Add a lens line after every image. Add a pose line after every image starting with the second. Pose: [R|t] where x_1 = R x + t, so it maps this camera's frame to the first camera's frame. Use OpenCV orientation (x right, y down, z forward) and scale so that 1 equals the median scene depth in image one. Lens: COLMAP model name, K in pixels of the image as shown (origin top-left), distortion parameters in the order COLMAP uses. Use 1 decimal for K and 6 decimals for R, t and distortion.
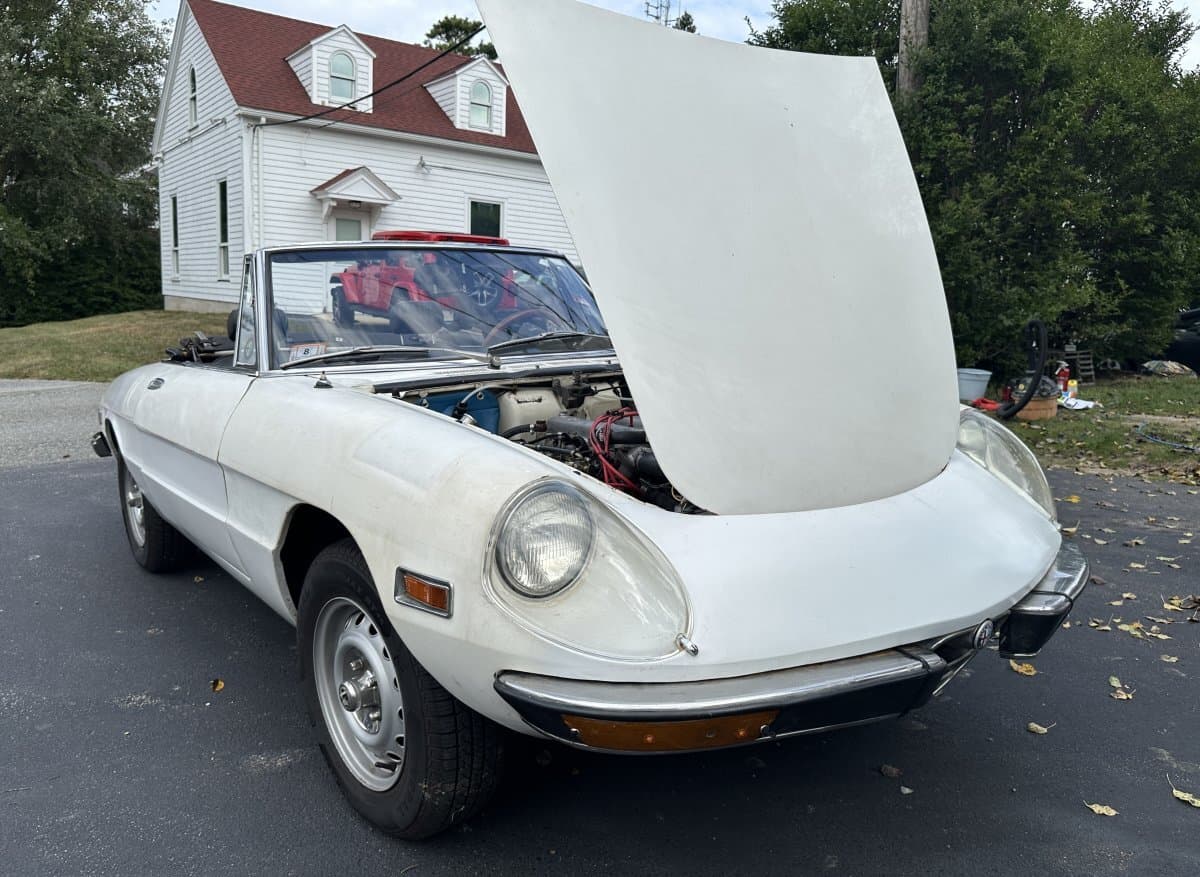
lens RADIAL K [[913.1, 0, 606.1], [0, 913.1, 441.3], [0, 0, 1]] dist [-0.006952, -0.005090]
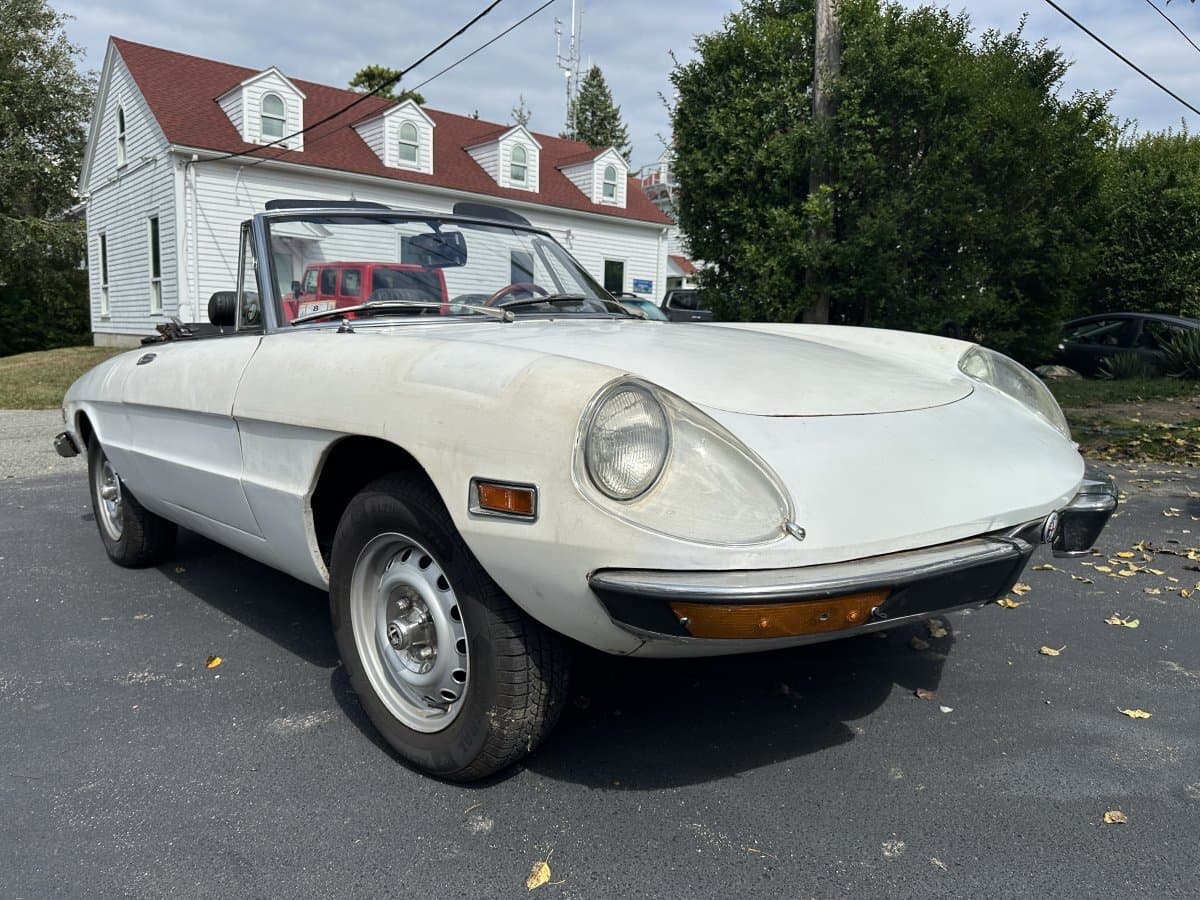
lens RADIAL K [[861.3, 0, 597.6], [0, 861.3, 444.1], [0, 0, 1]] dist [-0.000015, -0.011438]
pose [[0.995756, -0.029399, 0.087210, -0.031676], [0.032339, 0.998949, -0.032491, 0.024914], [-0.086163, 0.035173, 0.995660, 0.015274]]
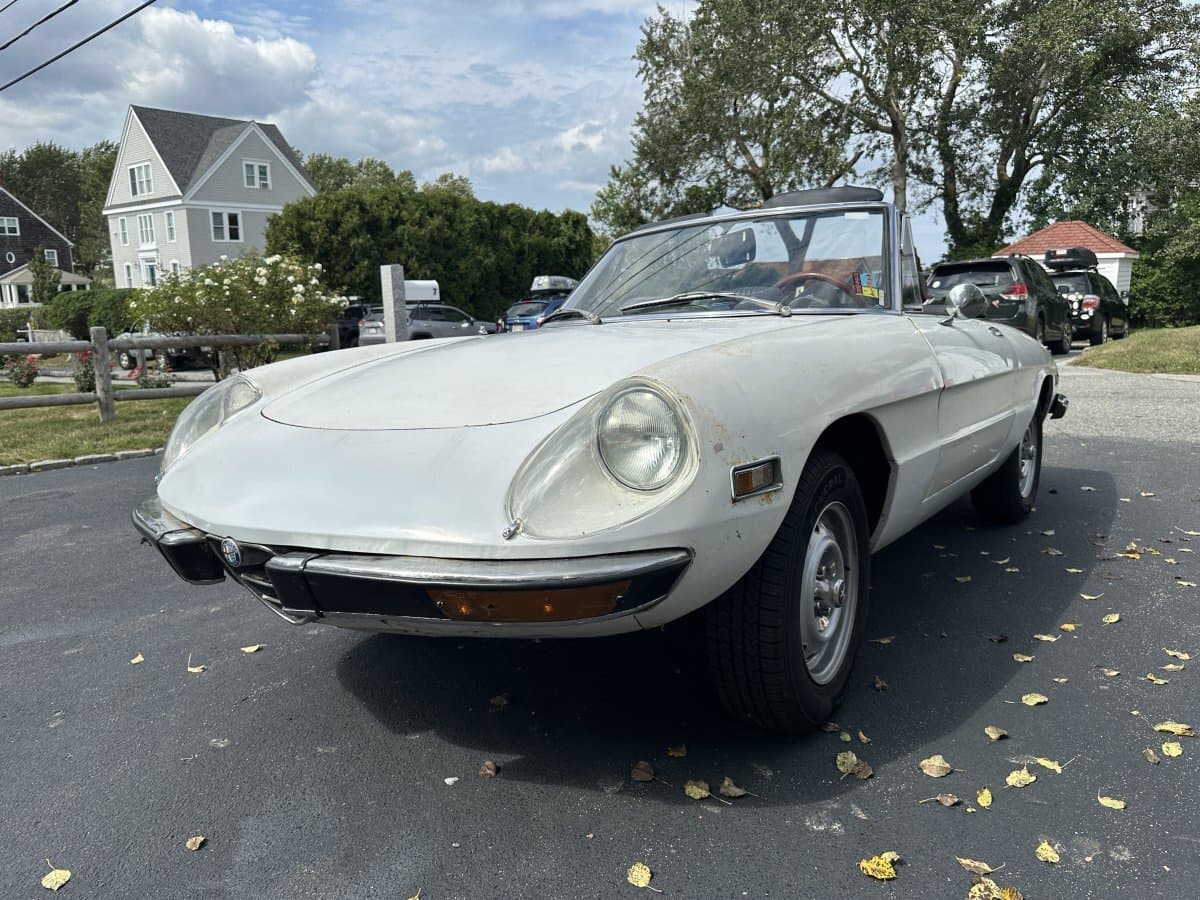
lens RADIAL K [[861.3, 0, 597.6], [0, 861.3, 444.1], [0, 0, 1]] dist [-0.000015, -0.011438]
pose [[0.267599, 0.137510, -0.953668, 0.260835], [-0.127189, 0.986144, 0.106504, -0.009656], [0.955099, 0.092796, 0.281381, 0.205744]]
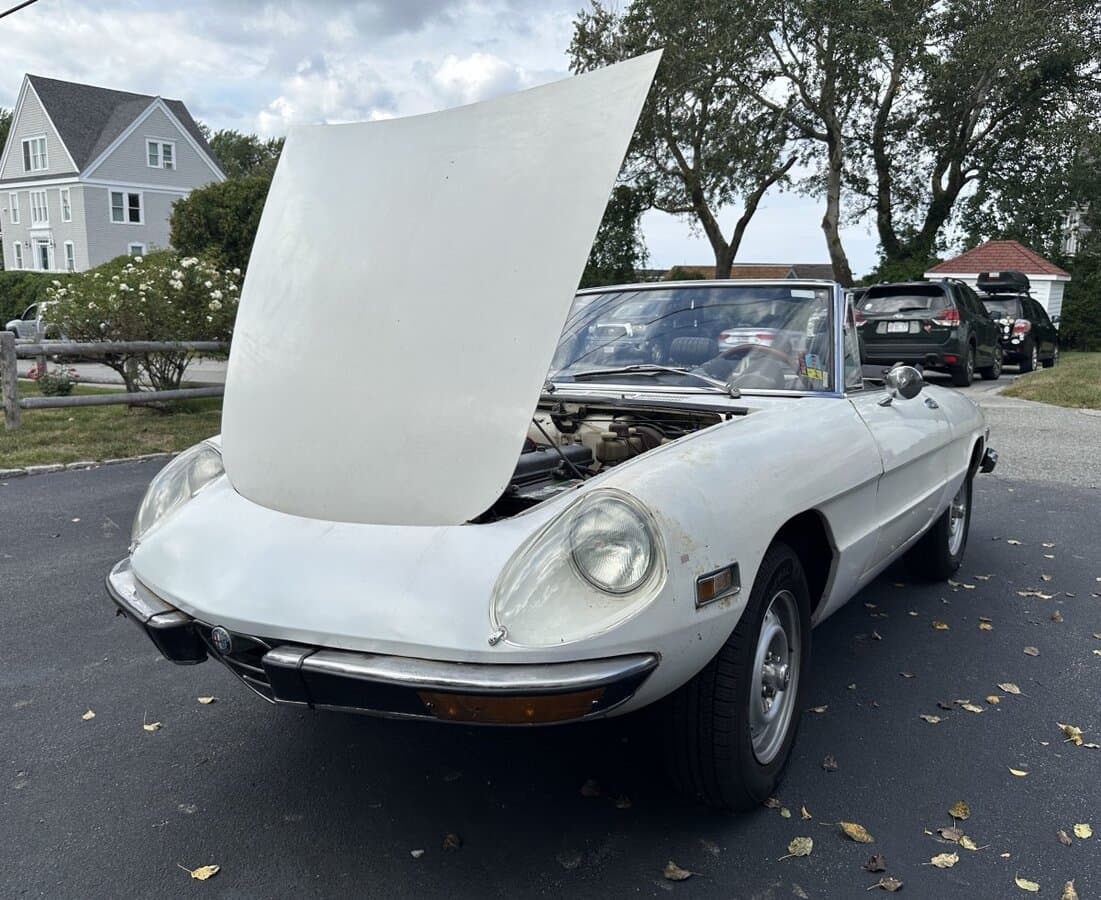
lens RADIAL K [[901.7, 0, 550.5], [0, 901.7, 450.0], [0, 0, 1]] dist [-0.006902, -0.009244]
pose [[0.302636, 0.146385, -0.941798, 0.278579], [-0.161476, 0.981725, 0.100703, -0.036923], [0.939328, 0.121602, 0.320743, 0.179342]]
